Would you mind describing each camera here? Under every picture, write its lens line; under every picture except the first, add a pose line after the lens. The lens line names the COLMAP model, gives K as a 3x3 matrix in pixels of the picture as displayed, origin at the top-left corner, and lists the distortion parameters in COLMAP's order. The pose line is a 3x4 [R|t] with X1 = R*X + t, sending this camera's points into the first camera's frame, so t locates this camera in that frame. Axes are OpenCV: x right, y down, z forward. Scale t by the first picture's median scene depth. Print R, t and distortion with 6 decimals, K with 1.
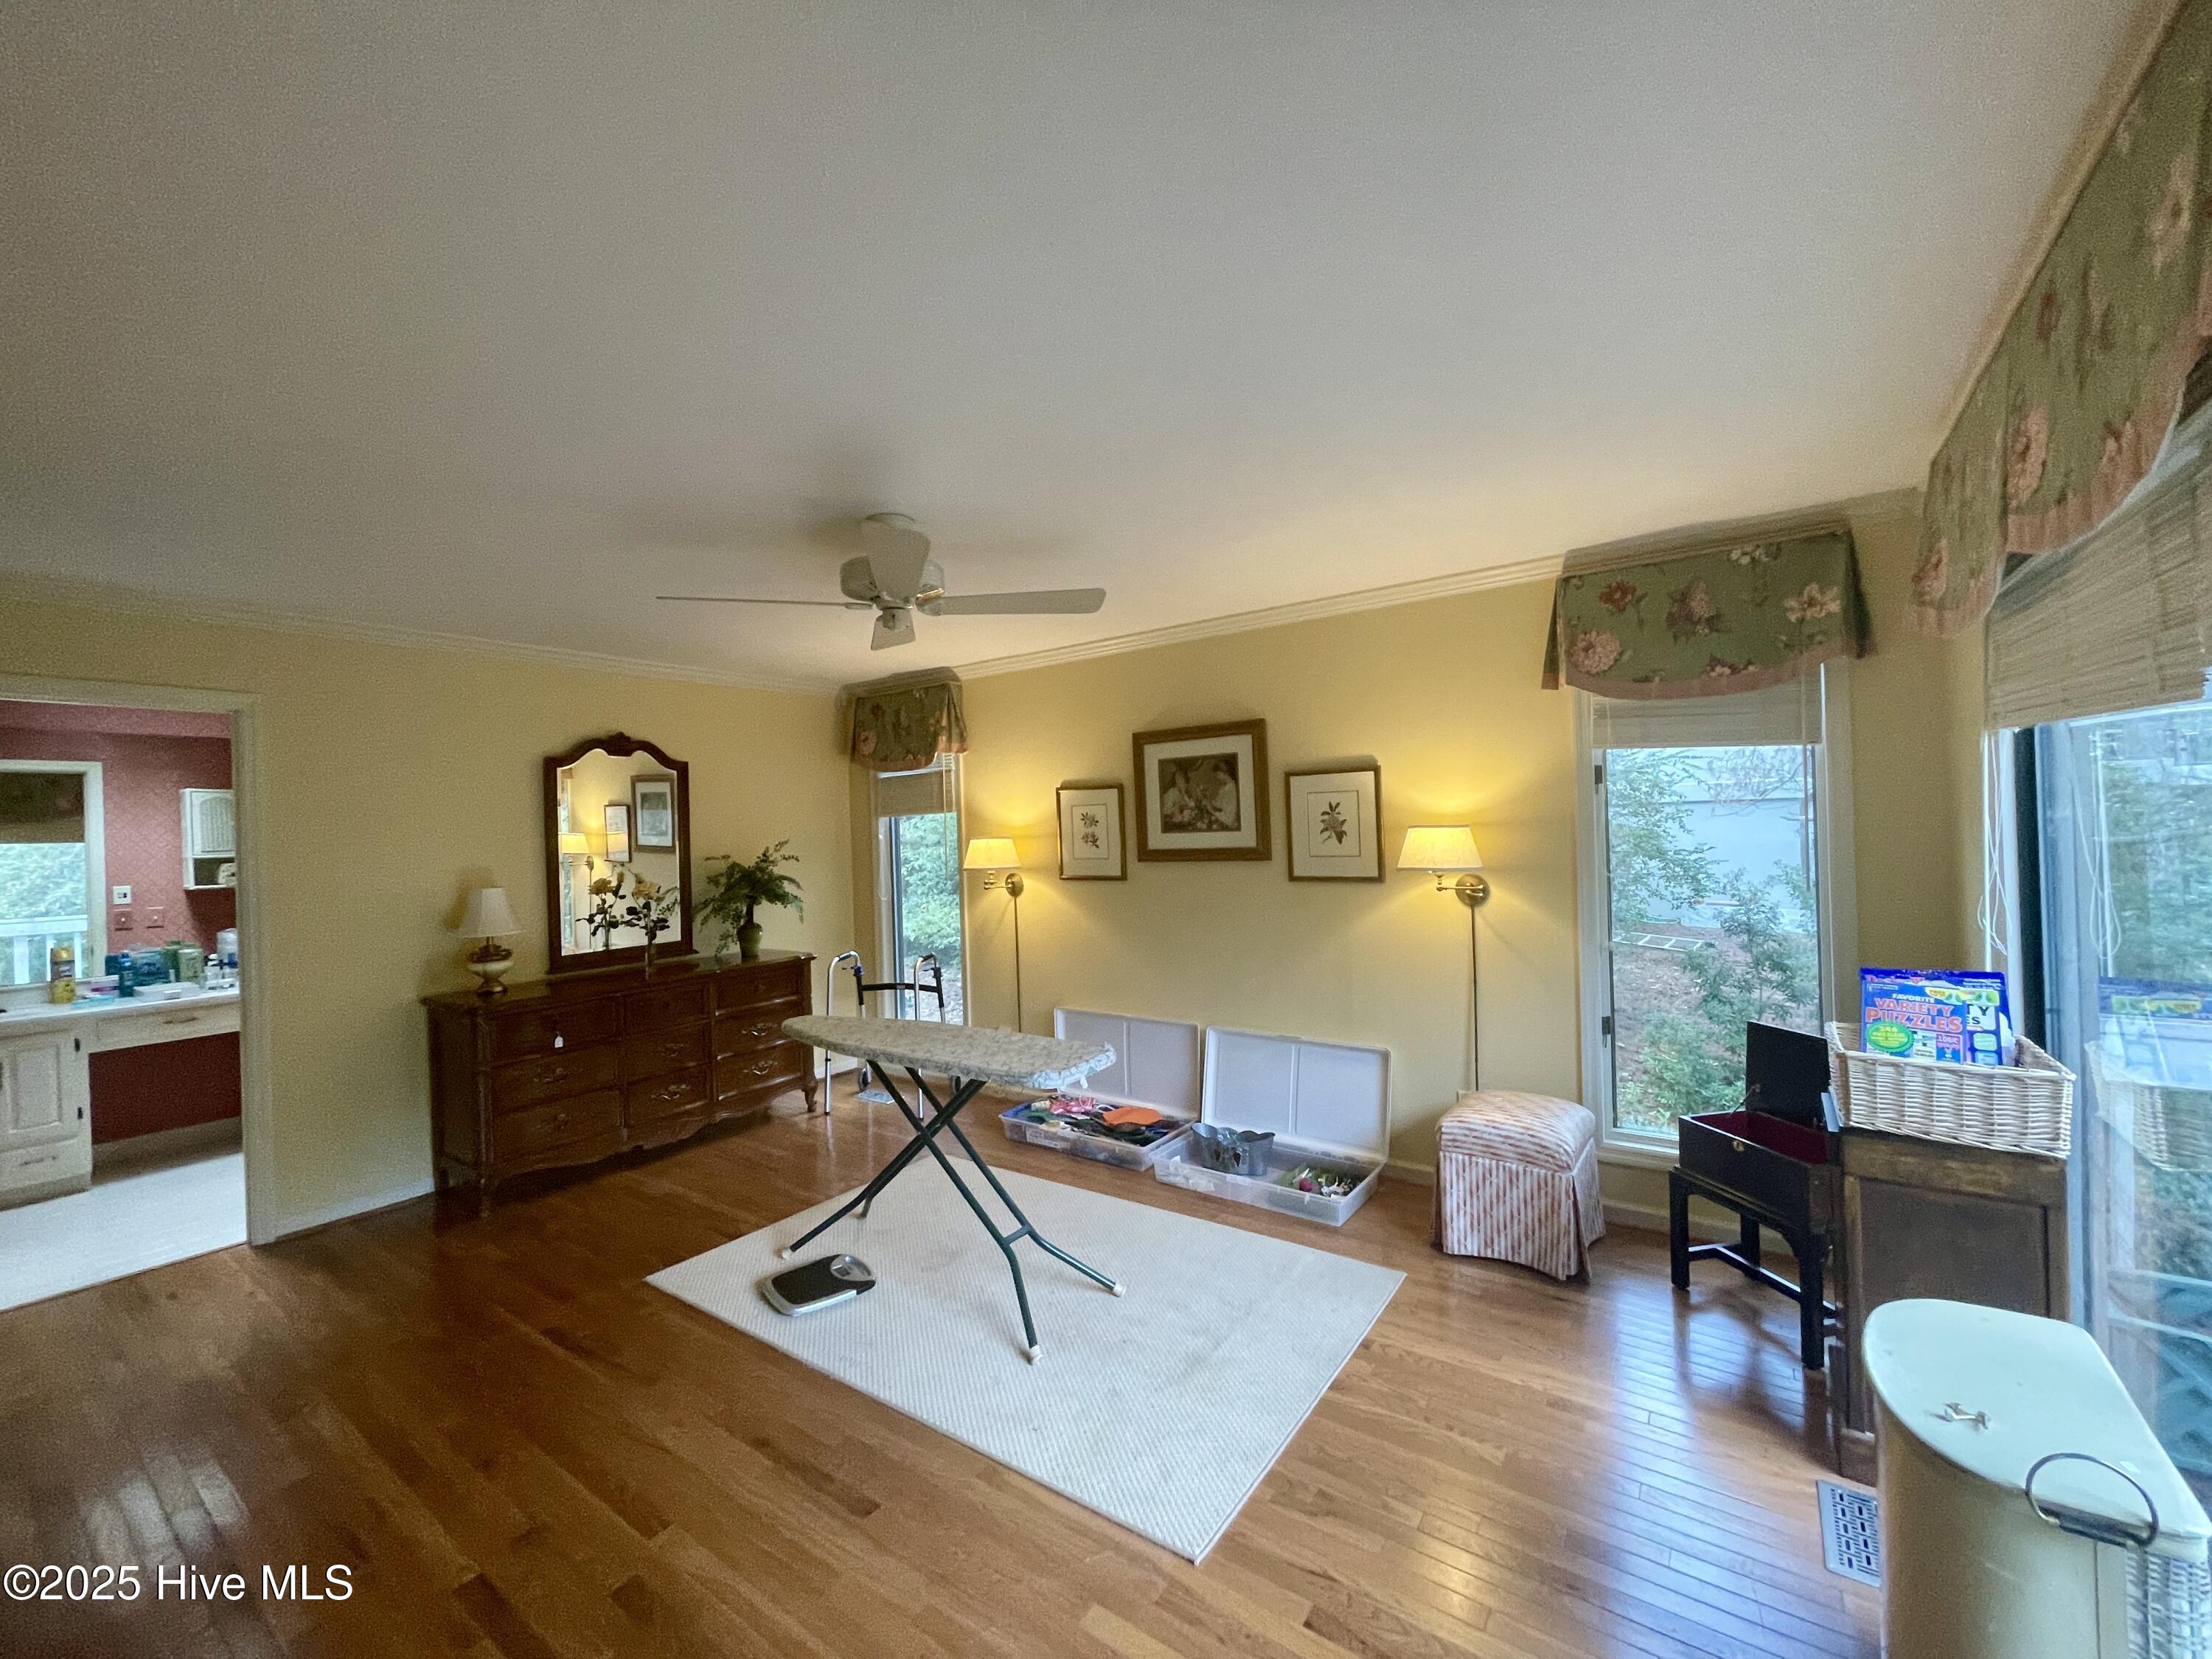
lens RADIAL K [[891.8, 0, 1111.6], [0, 891.8, 836.0], [0, 0, 1]] dist [-0.000779, 0.000239]
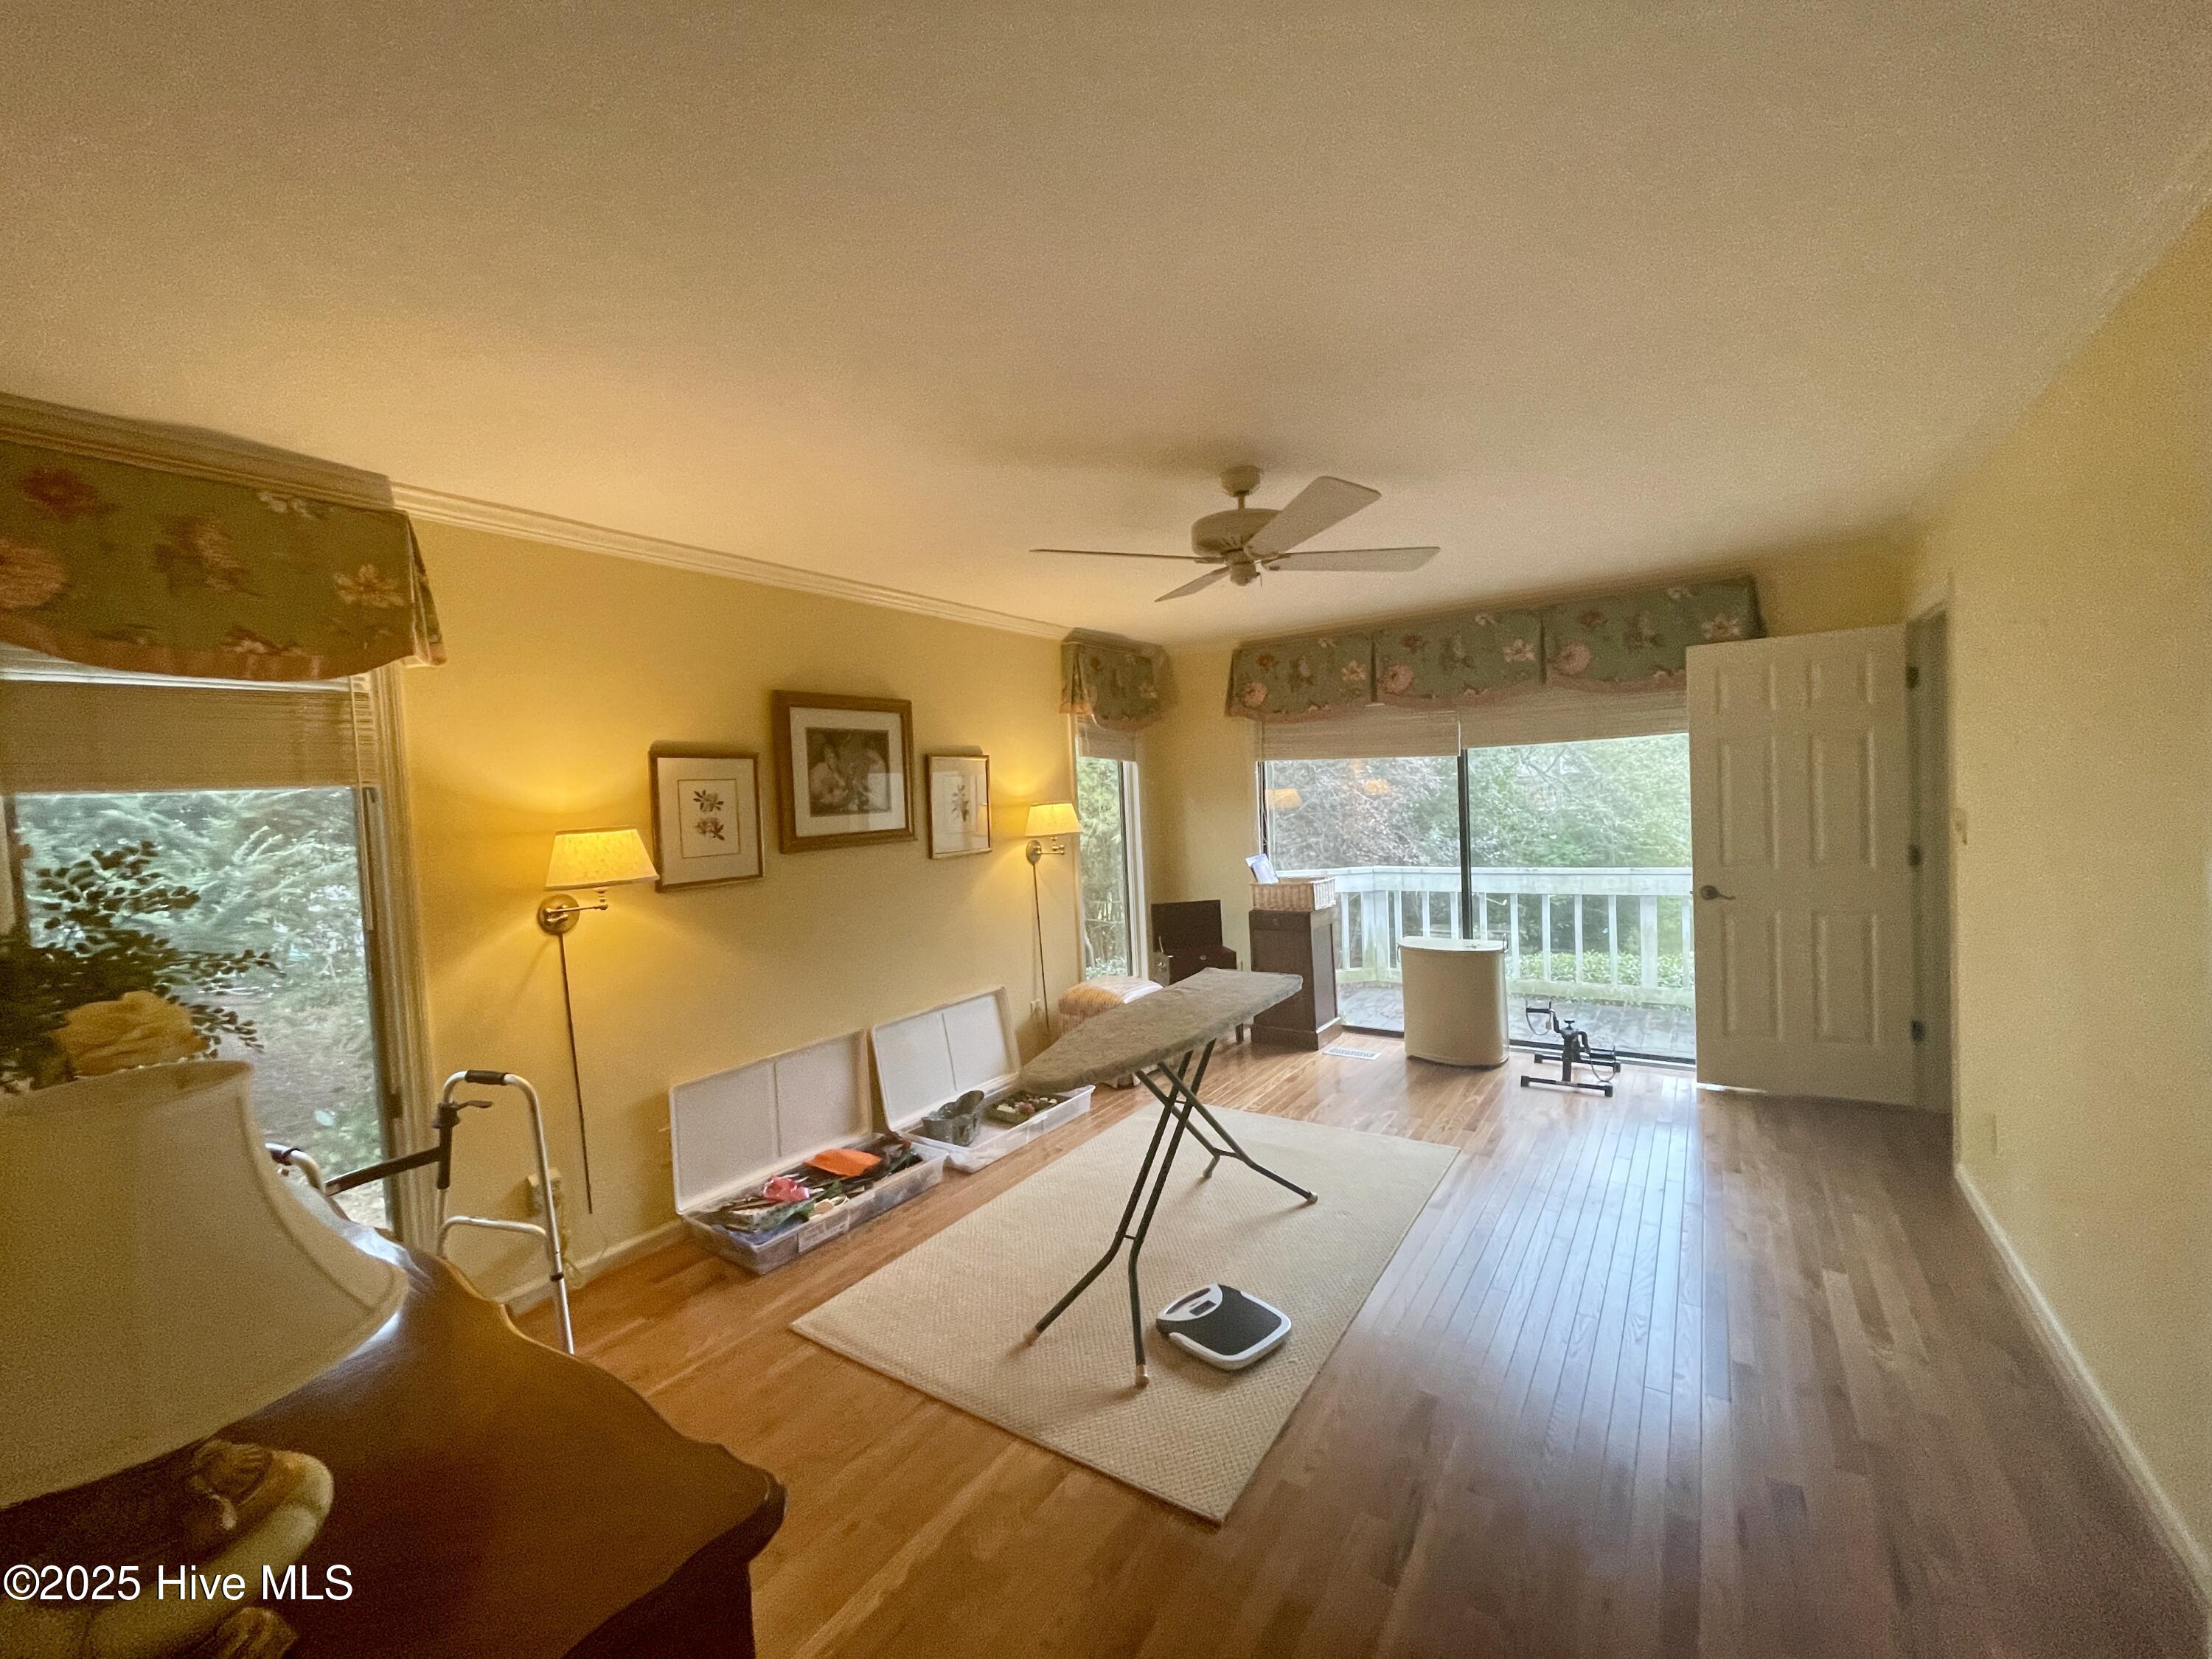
lens RADIAL K [[891.8, 0, 1111.4], [0, 891.8, 825.4], [0, 0, 1]] dist [-0.000779, 0.000239]
pose [[-0.026644, -0.018255, 0.999478, -0.789579], [0.033997, 0.999238, 0.019157, -0.001413], [-0.999067, 0.034490, -0.026003, 0.750177]]
